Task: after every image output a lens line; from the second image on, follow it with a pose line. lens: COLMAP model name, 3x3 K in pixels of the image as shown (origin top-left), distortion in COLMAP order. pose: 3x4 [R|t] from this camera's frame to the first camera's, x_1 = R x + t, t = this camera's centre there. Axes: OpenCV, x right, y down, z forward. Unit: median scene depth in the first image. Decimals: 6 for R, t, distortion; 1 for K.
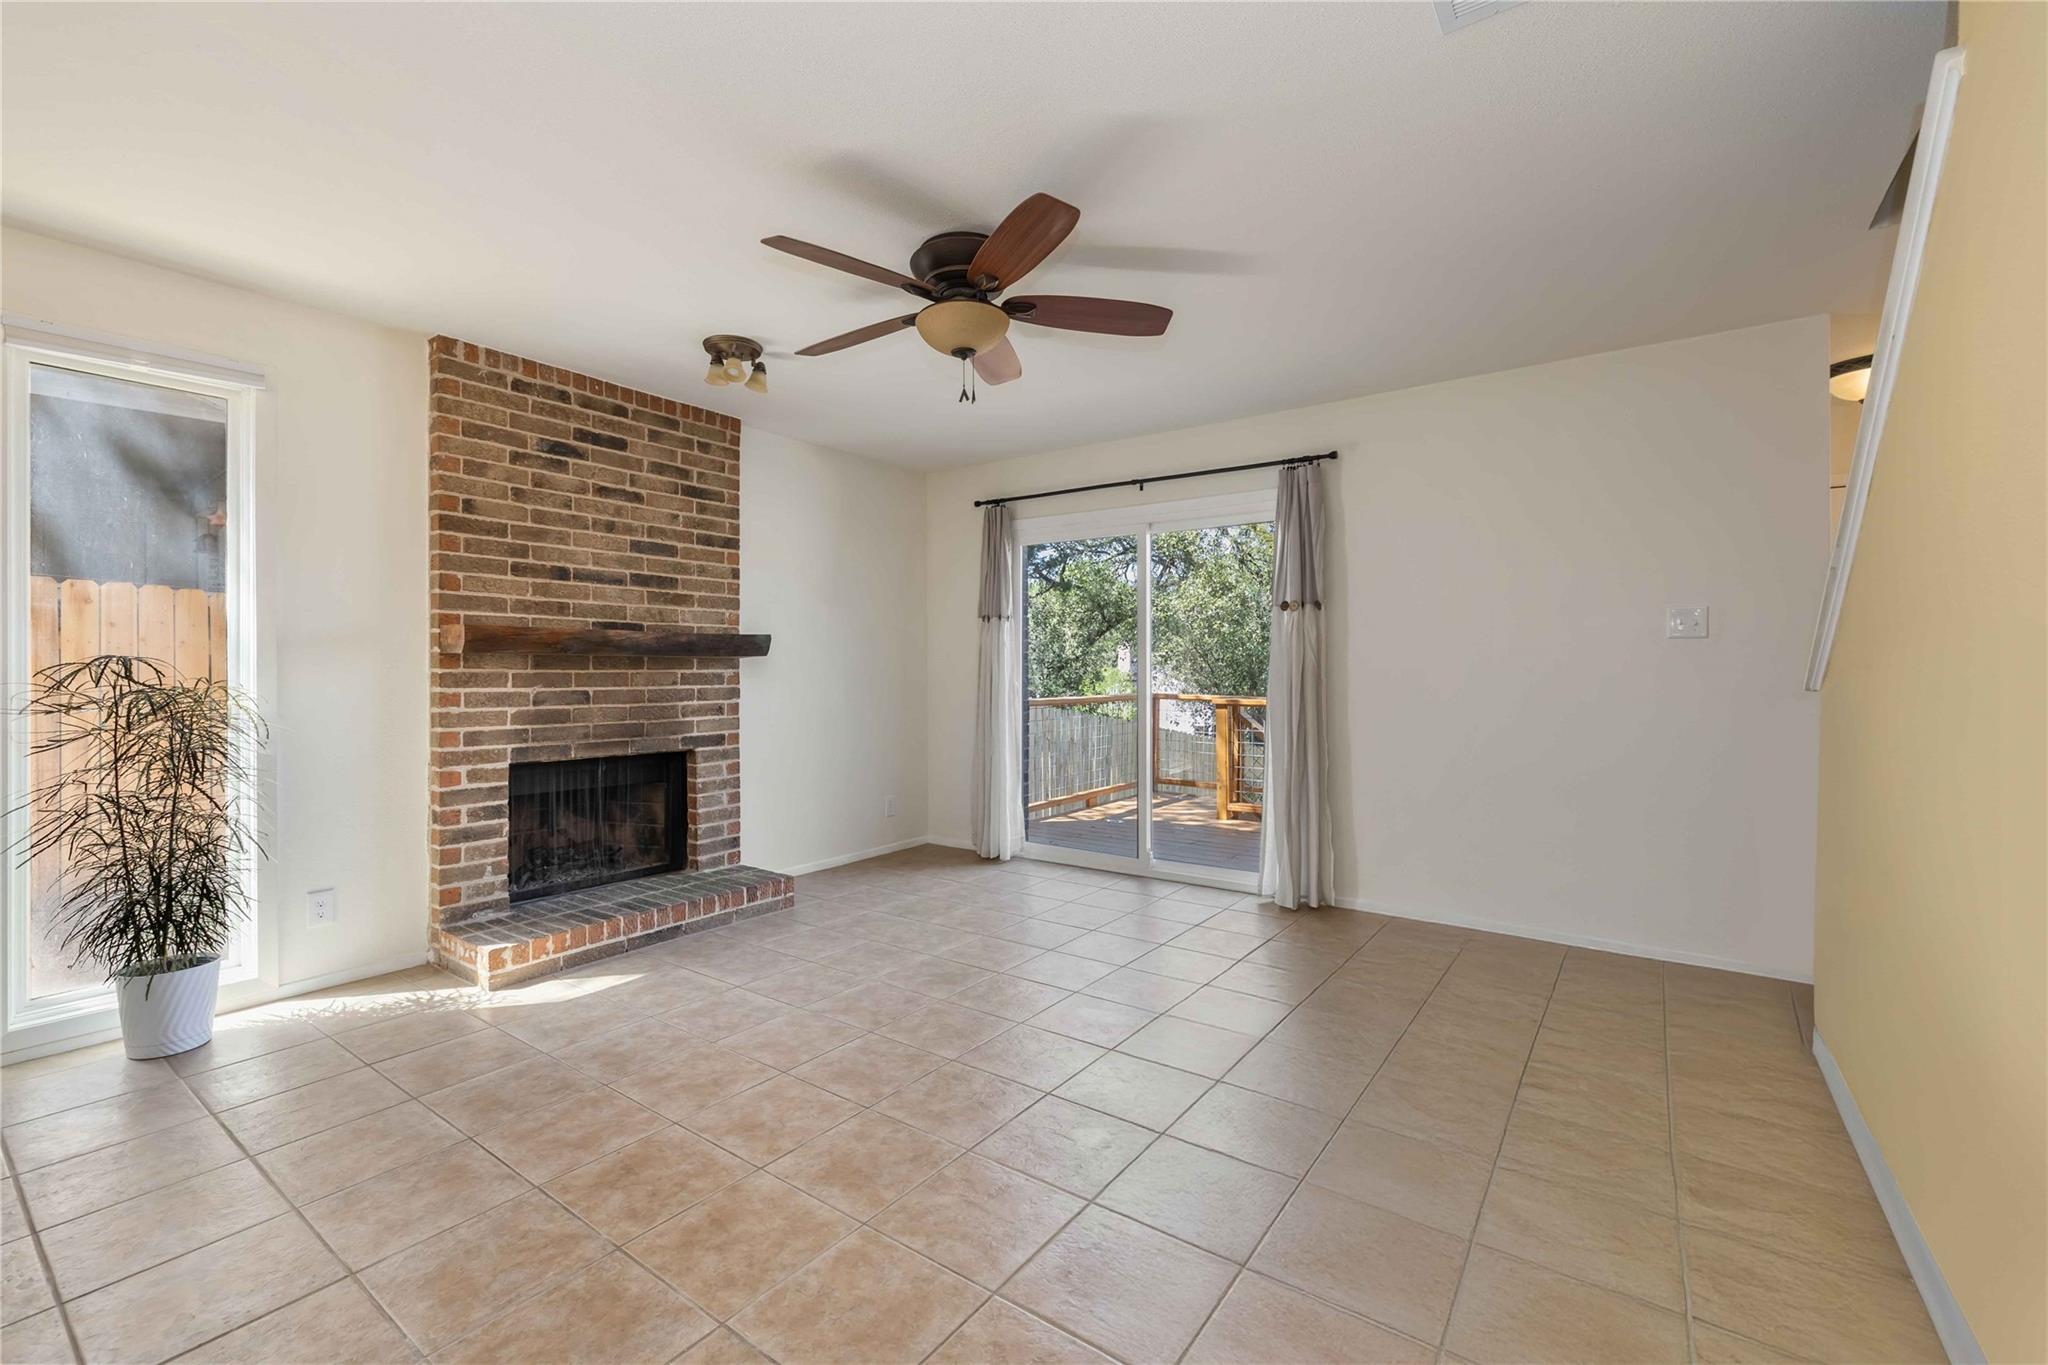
lens RADIAL K [[861.8, 0, 1018.2], [0, 861.8, 670.7], [0, 0, 1]] dist [-0.000333, 0.000946]
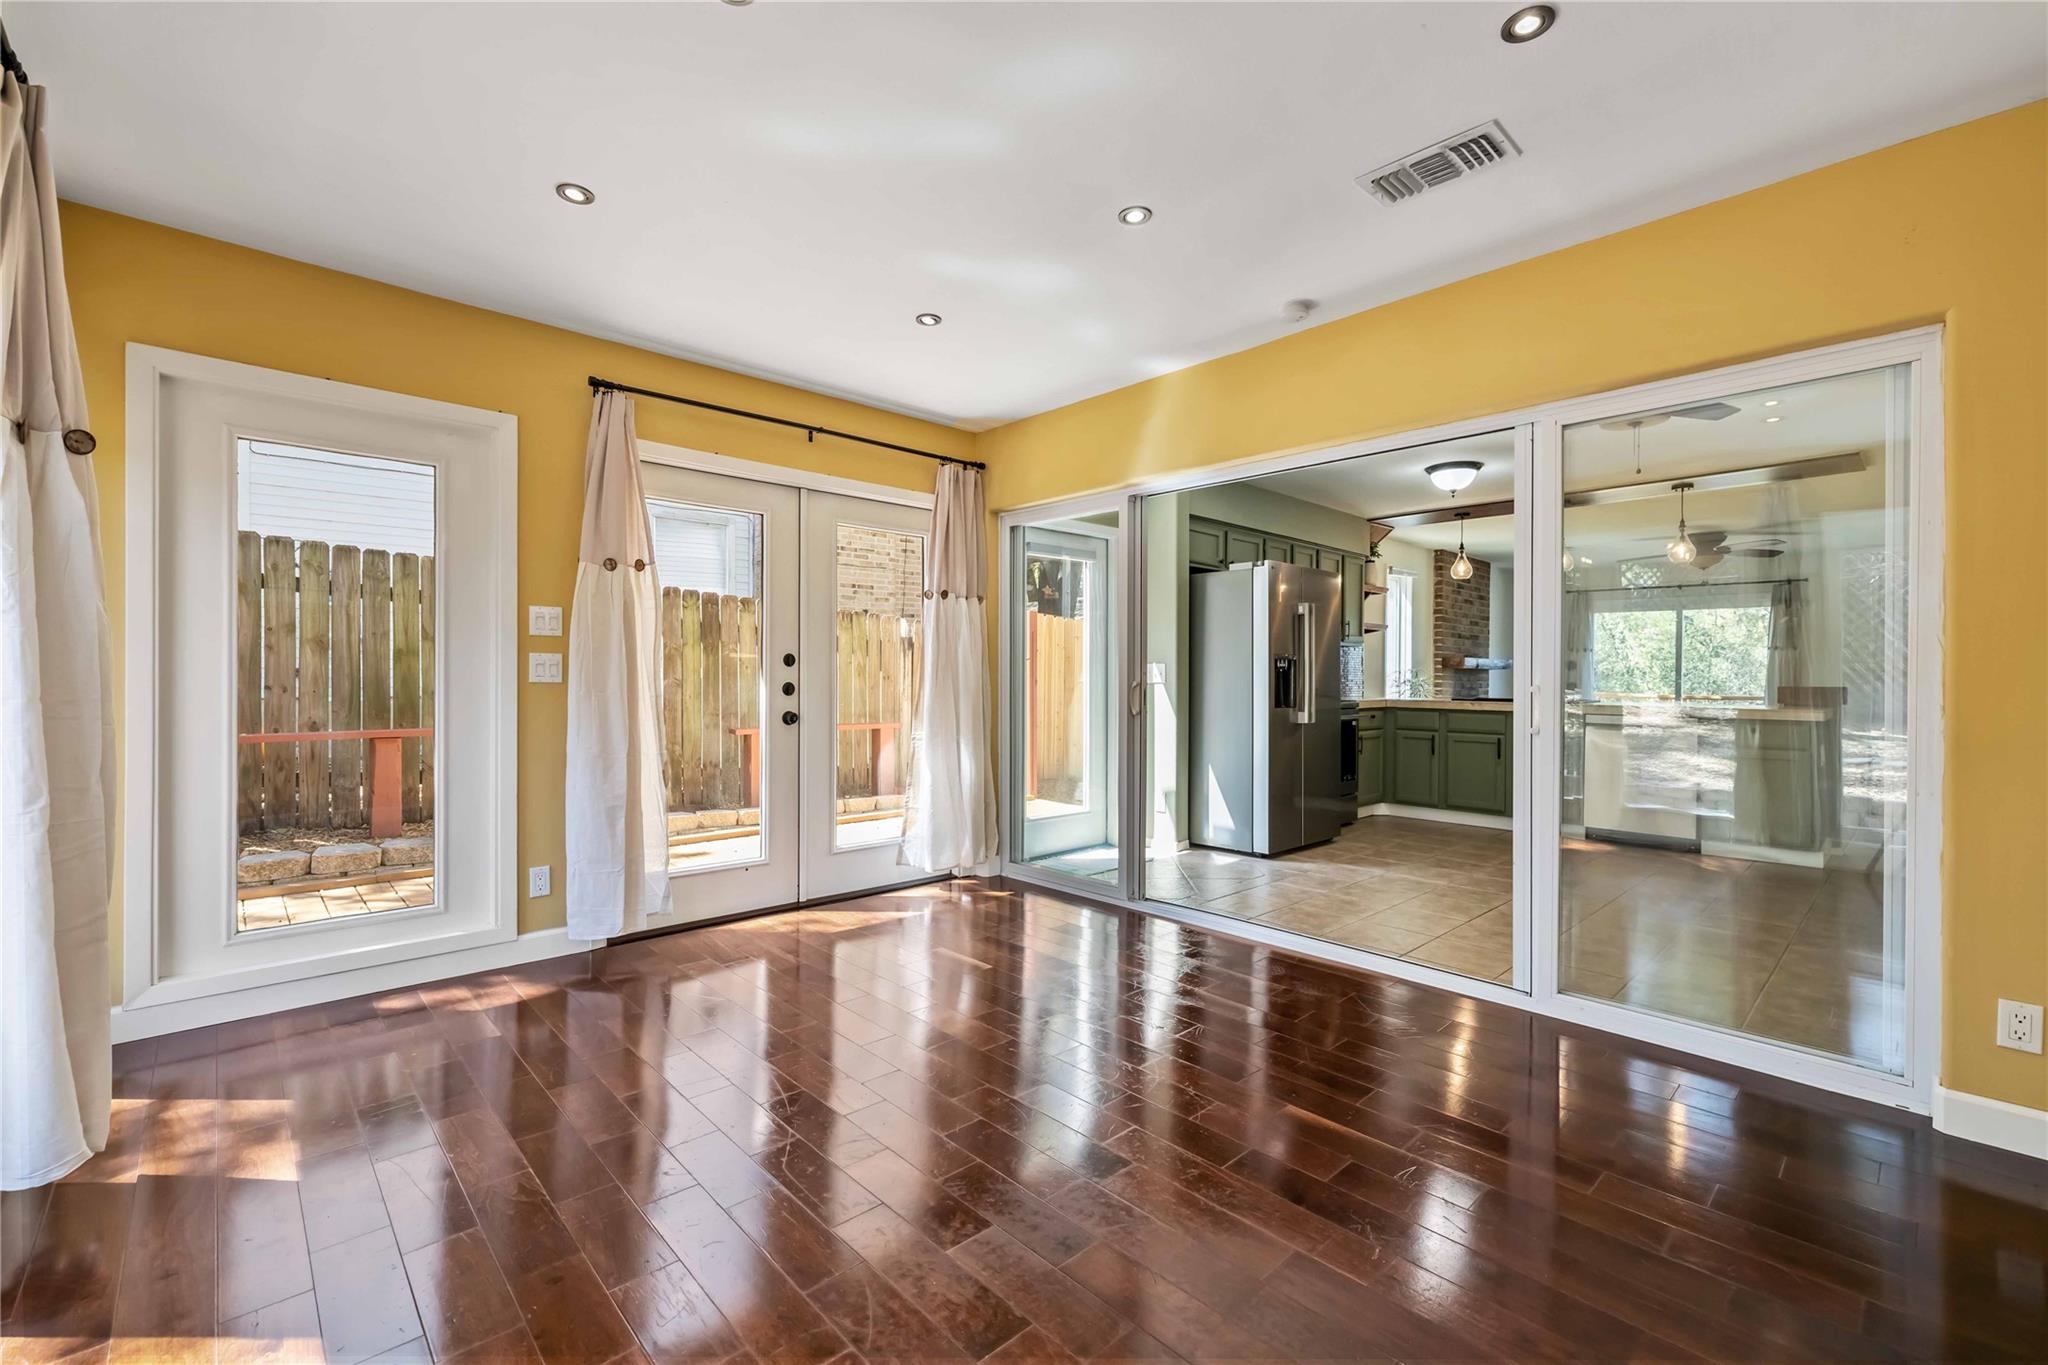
lens RADIAL K [[861.8, 0, 1025.1], [0, 861.8, 678.9], [0, 0, 1]] dist [-0.000333, 0.000946]
pose [[0.981118, 0.010276, -0.193138, -1.216829], [-0.009966, 0.999947, 0.002575, 0.018261], [0.193154, -0.000601, 0.981168, -1.623958]]
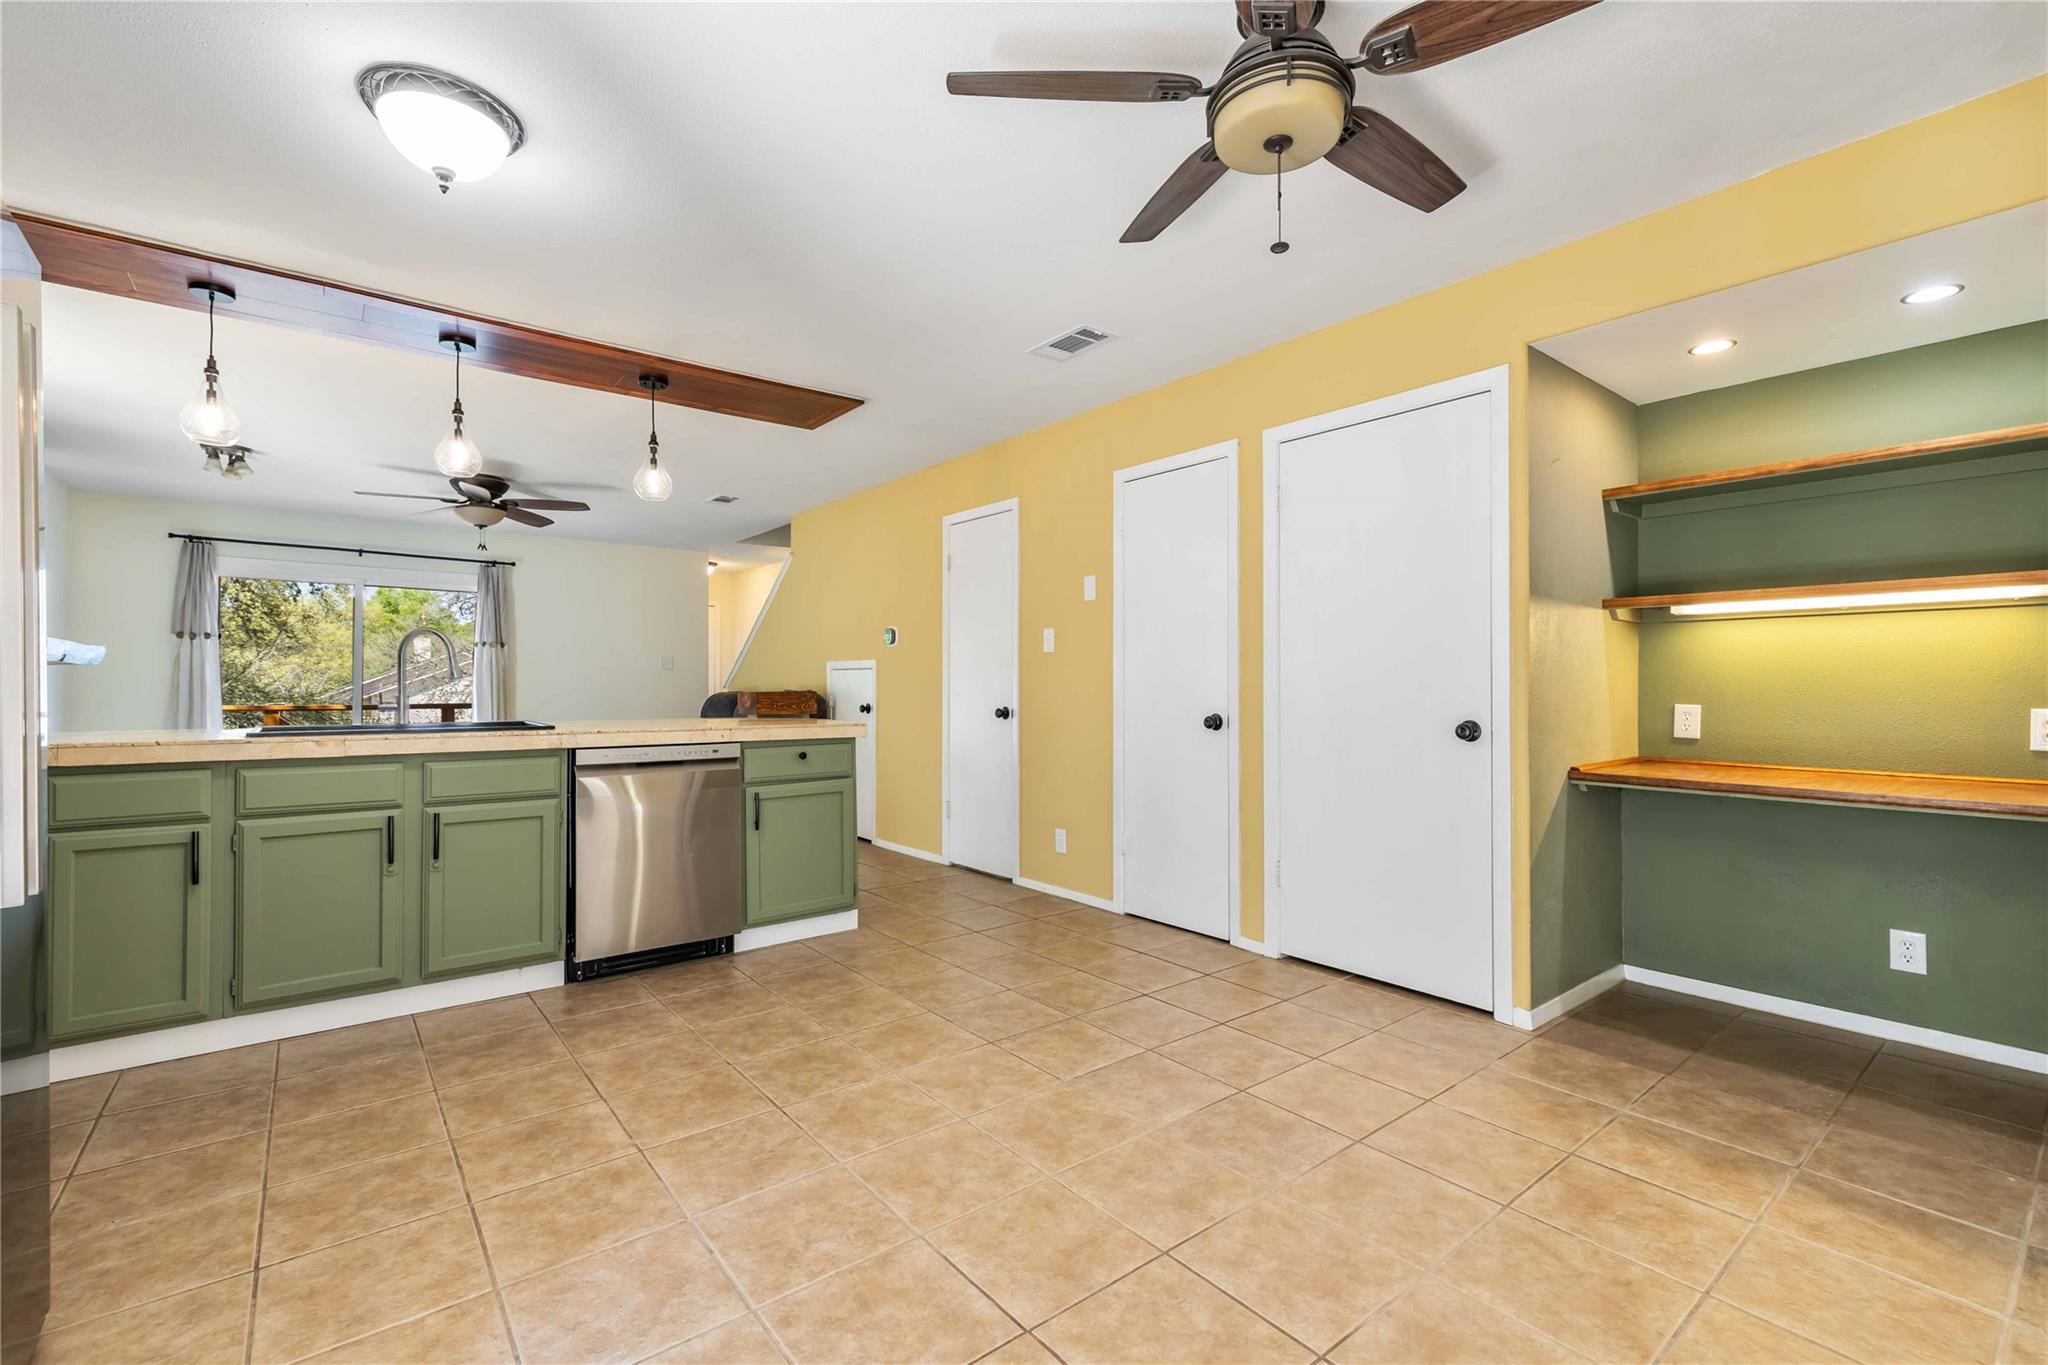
lens RADIAL K [[890.8, 0, 1022.6], [0, 890.8, 677.2], [0, 0, 1]] dist [0.000582, 0.000258]
pose [[0.265319, 0.012406, 0.964081, -1.231213], [0.001194, 0.999912, -0.013196, 0.019440], [-0.964160, 0.004652, 0.265281, -0.581271]]
